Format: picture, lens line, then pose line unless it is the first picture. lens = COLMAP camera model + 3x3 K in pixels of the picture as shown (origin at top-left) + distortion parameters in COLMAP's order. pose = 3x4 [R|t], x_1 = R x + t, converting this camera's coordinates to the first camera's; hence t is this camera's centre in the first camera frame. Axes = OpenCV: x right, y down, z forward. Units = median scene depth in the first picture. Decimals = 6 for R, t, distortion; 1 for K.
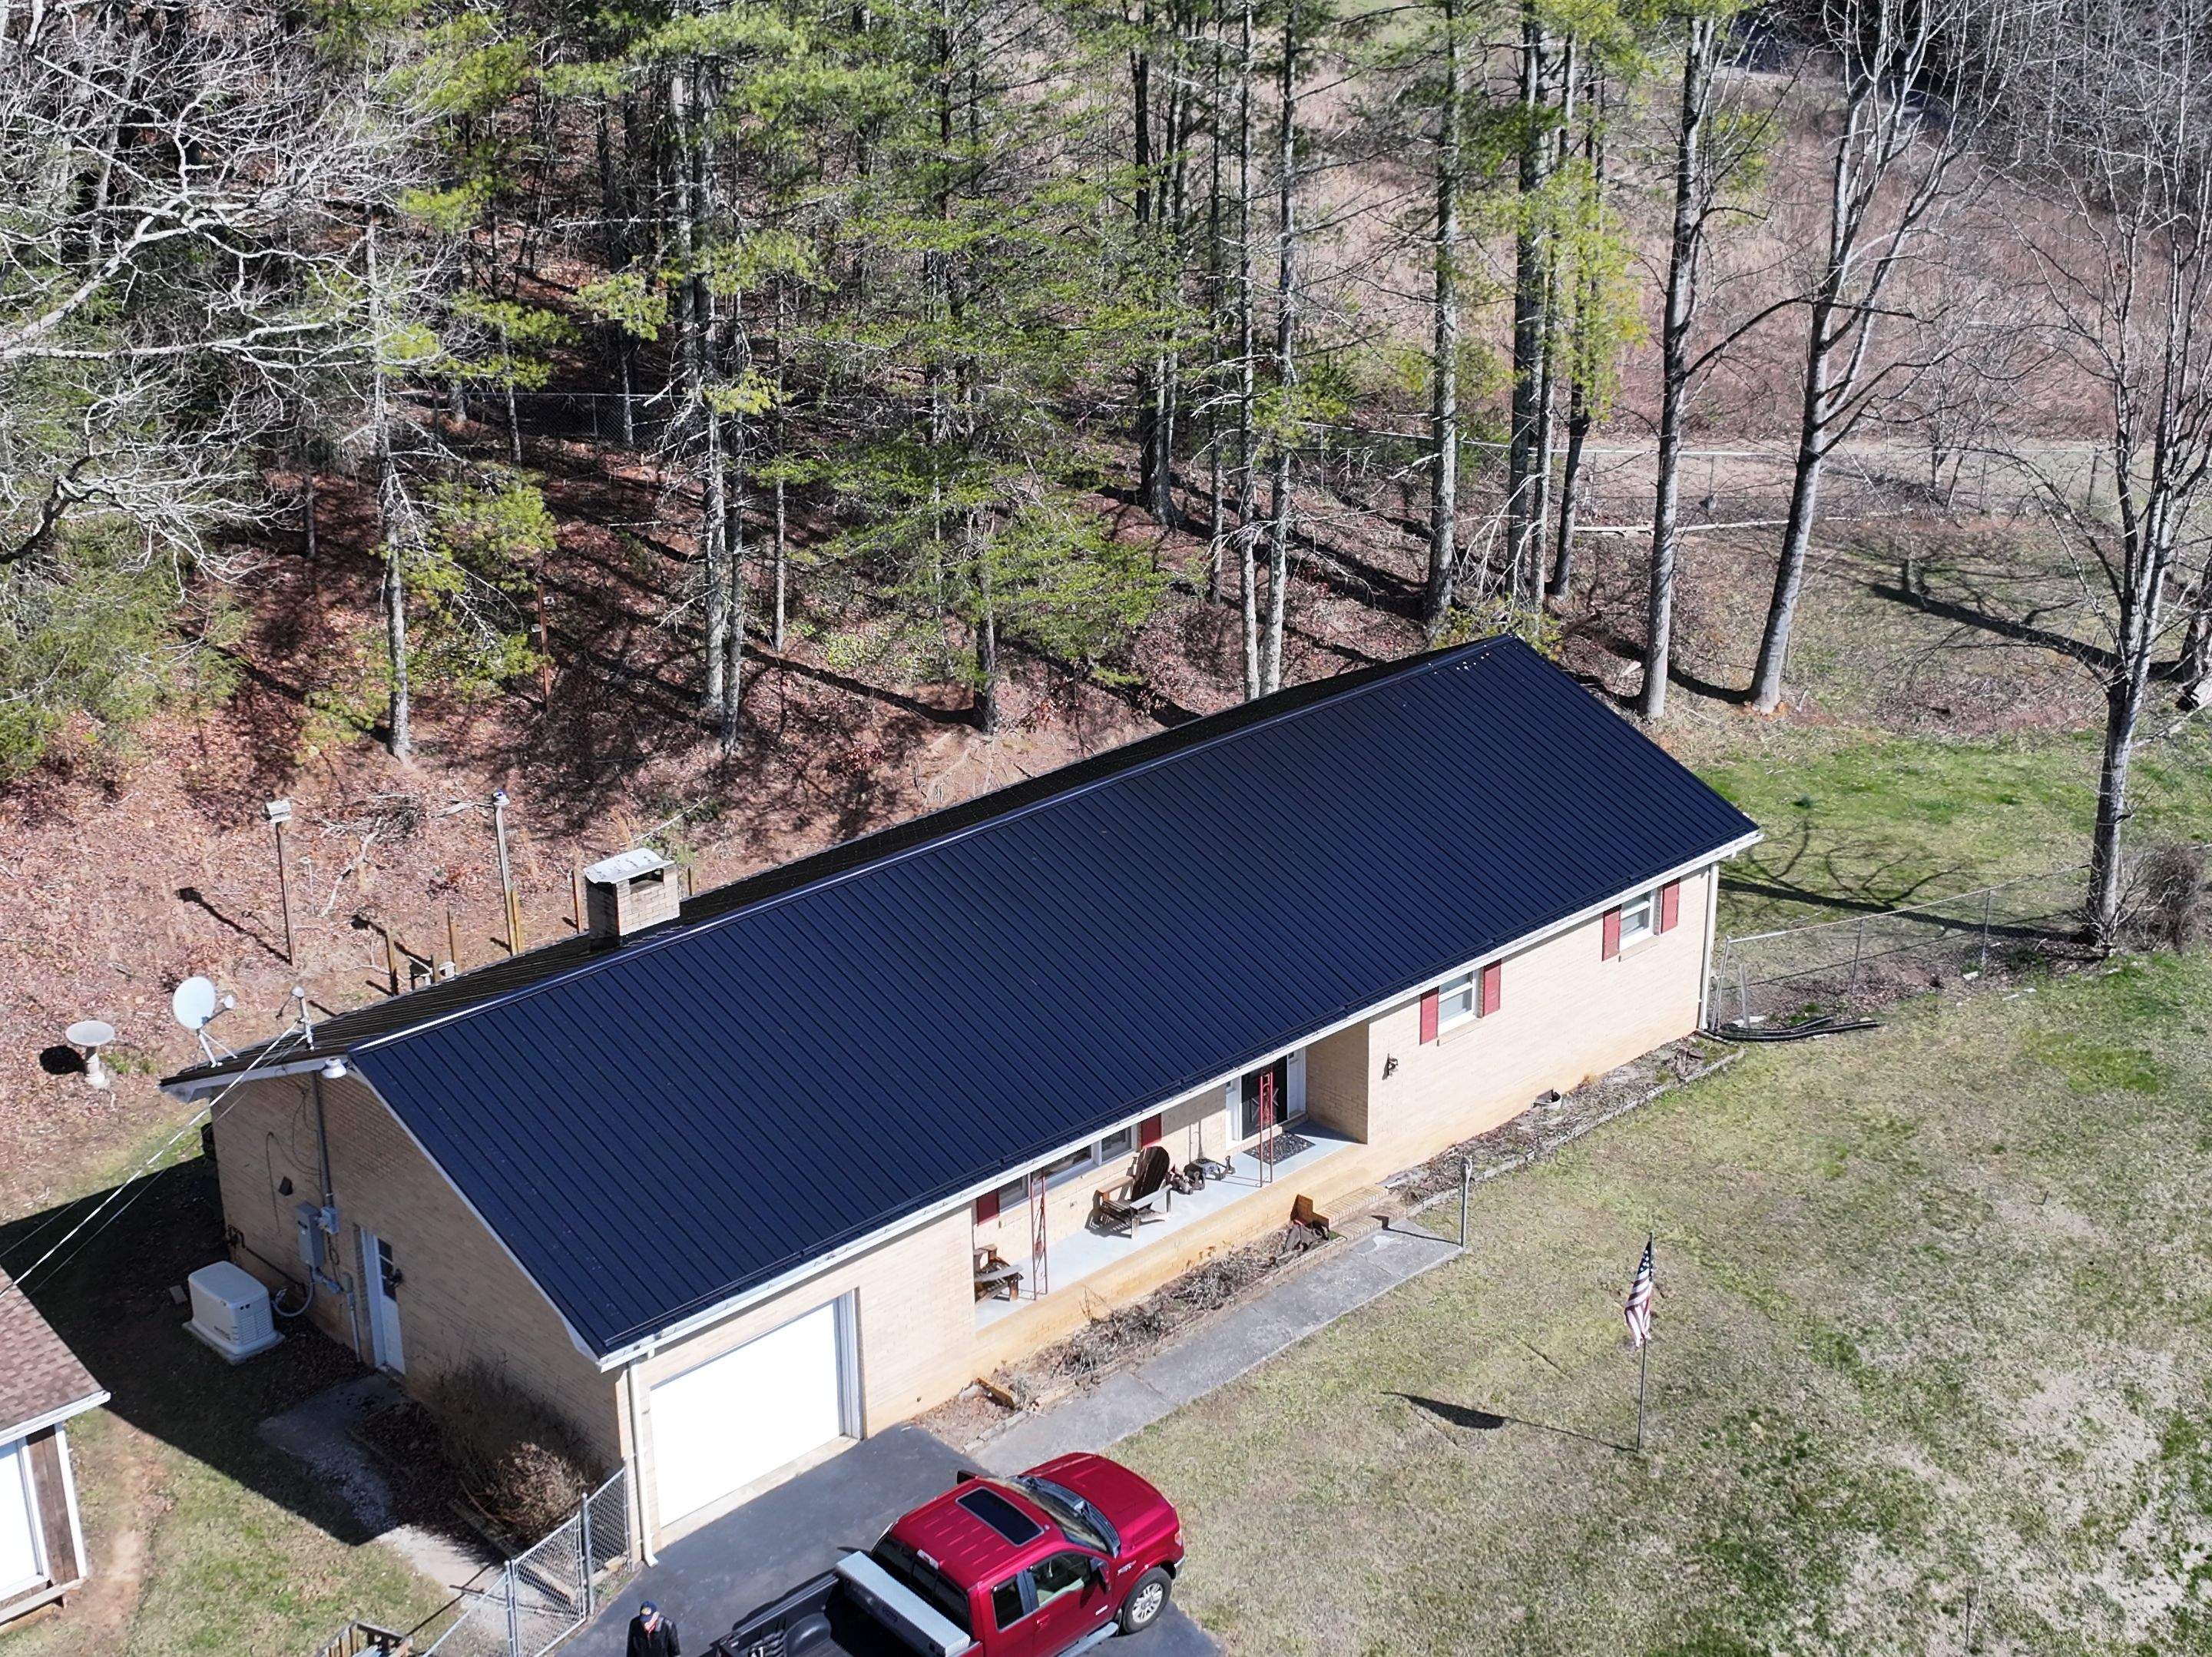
lens RADIAL K [[3099.4, 0, 1104.1], [0, 3099.4, 842.6], [0, 0, 1]] dist [0.015751, -0.023178]
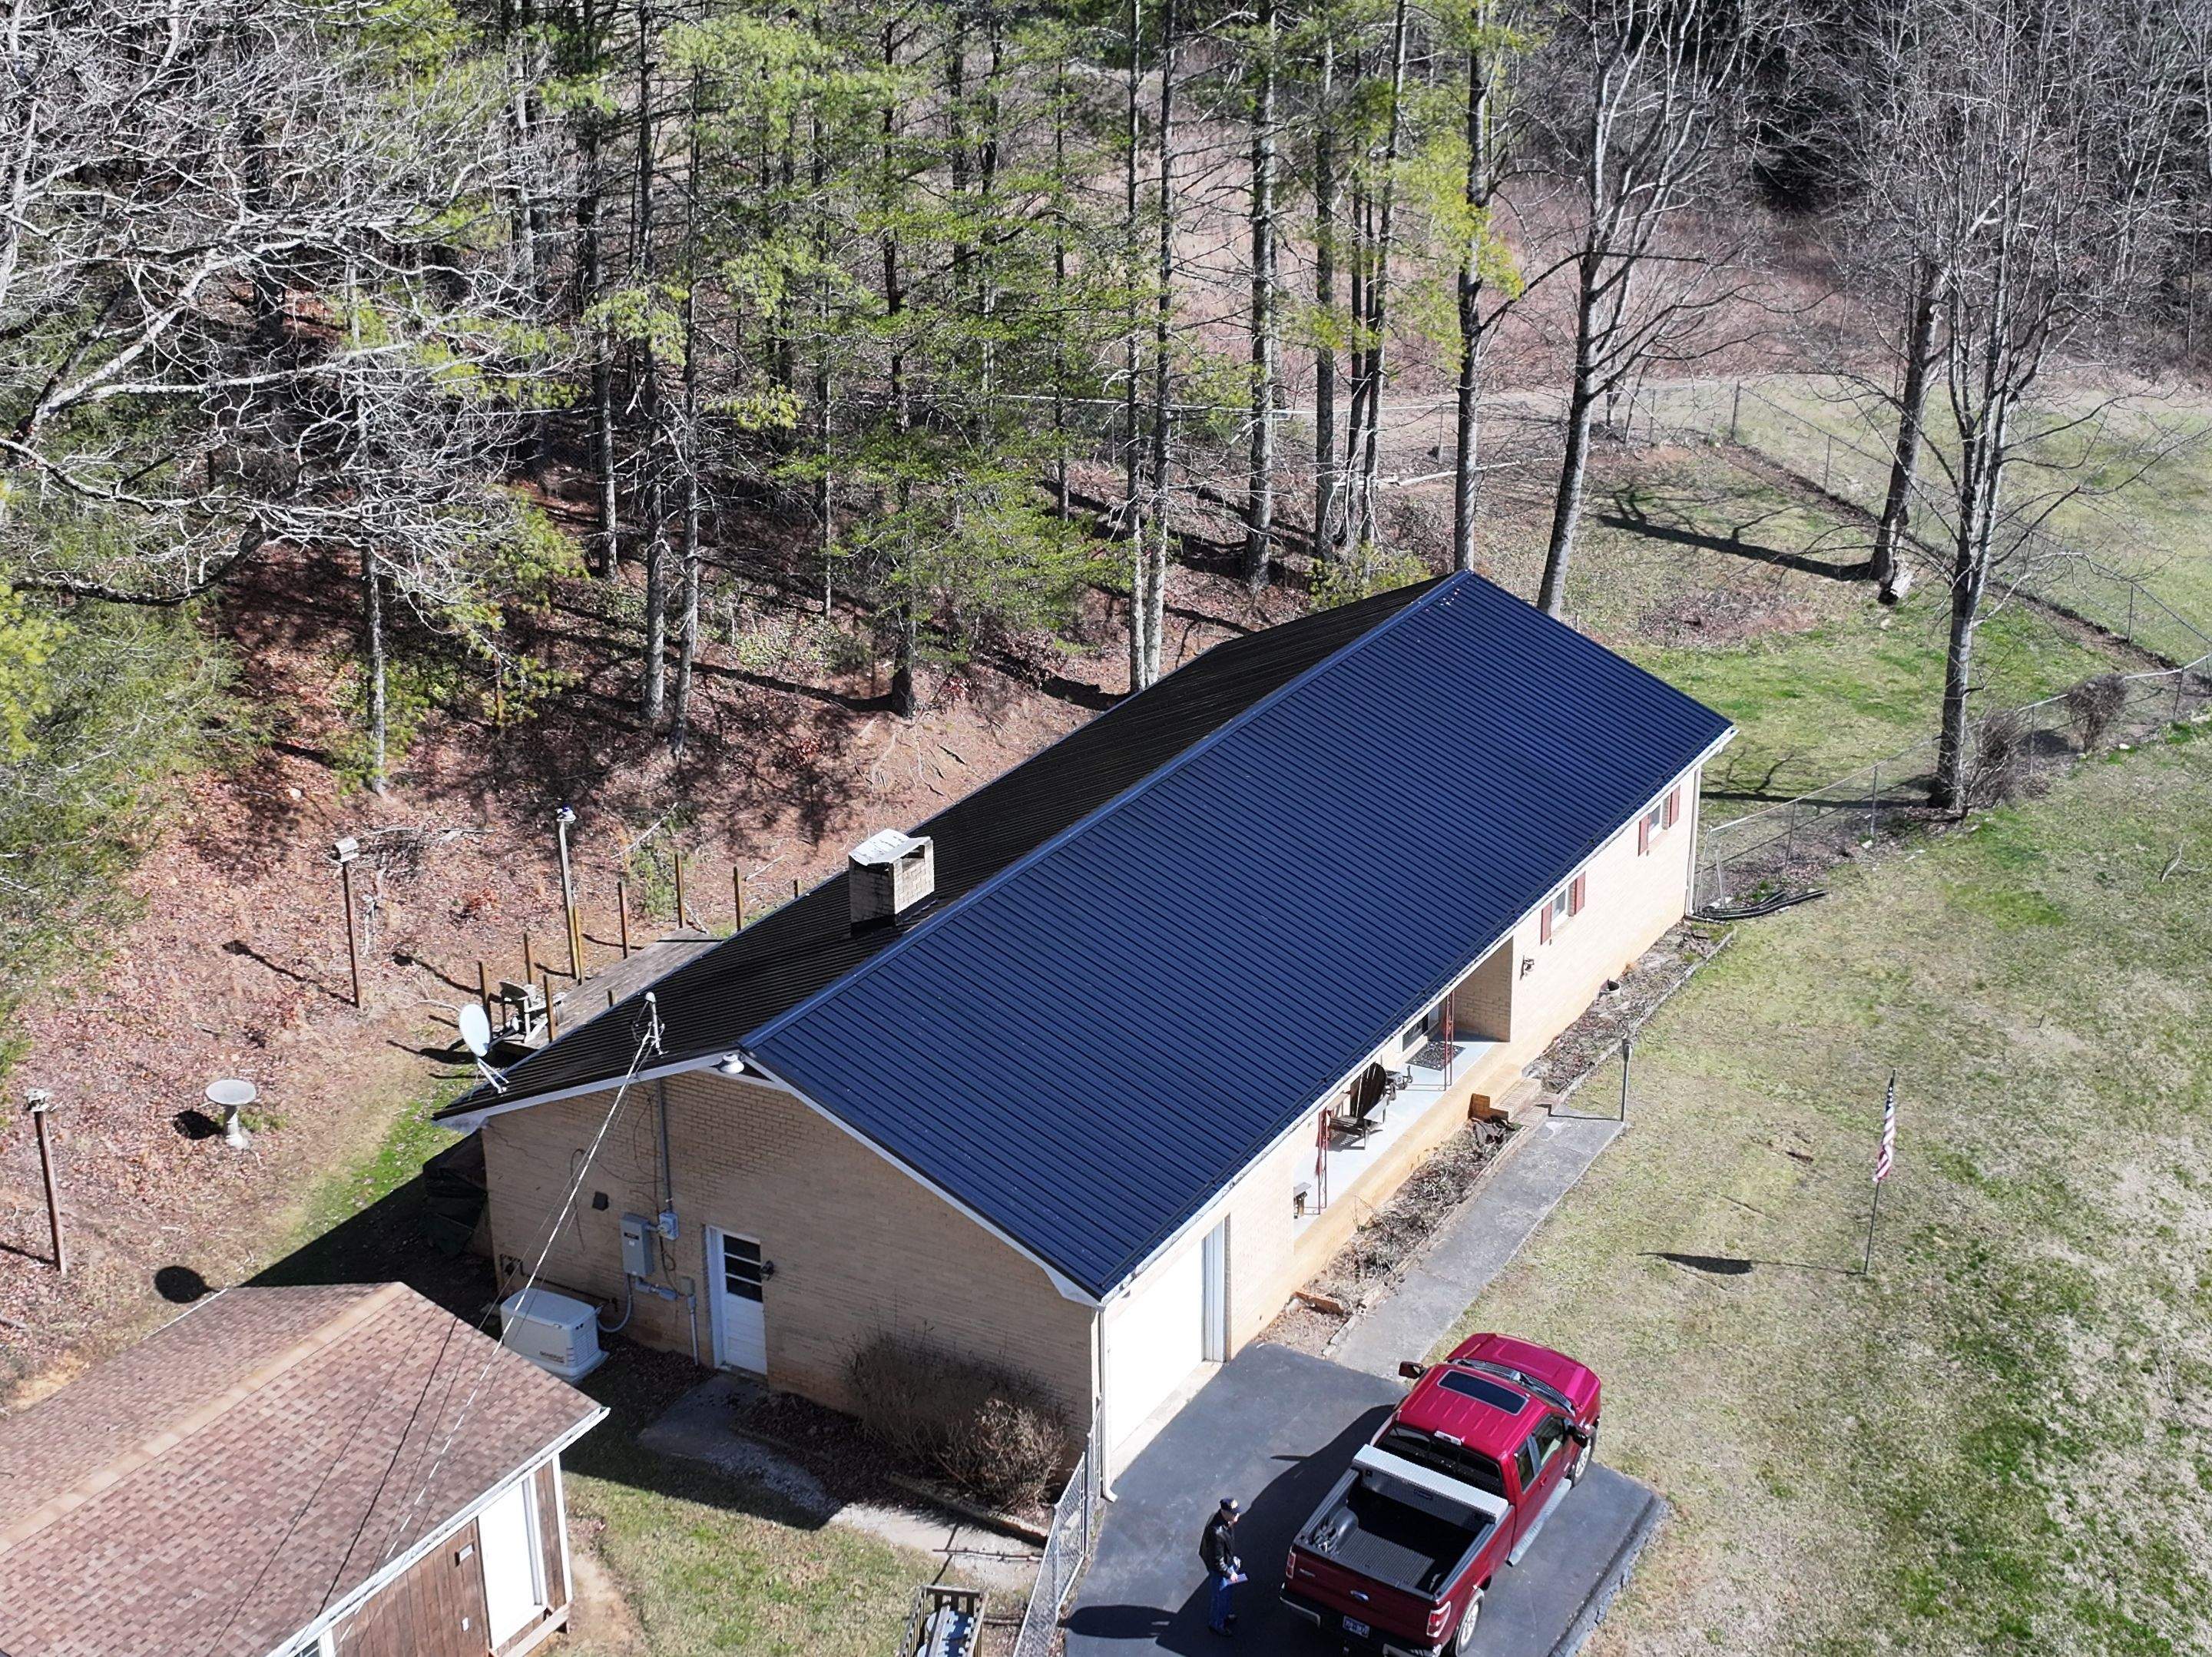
lens RADIAL K [[3099.4, 0, 1104.1], [0, 3099.4, 842.6], [0, 0, 1]] dist [0.015751, -0.023178]
pose [[0.959450, -0.103453, 0.262207, -0.310842], [0.104767, 0.994456, 0.009004, 0.004084], [-0.261685, 0.018832, 0.964970, -0.000789]]
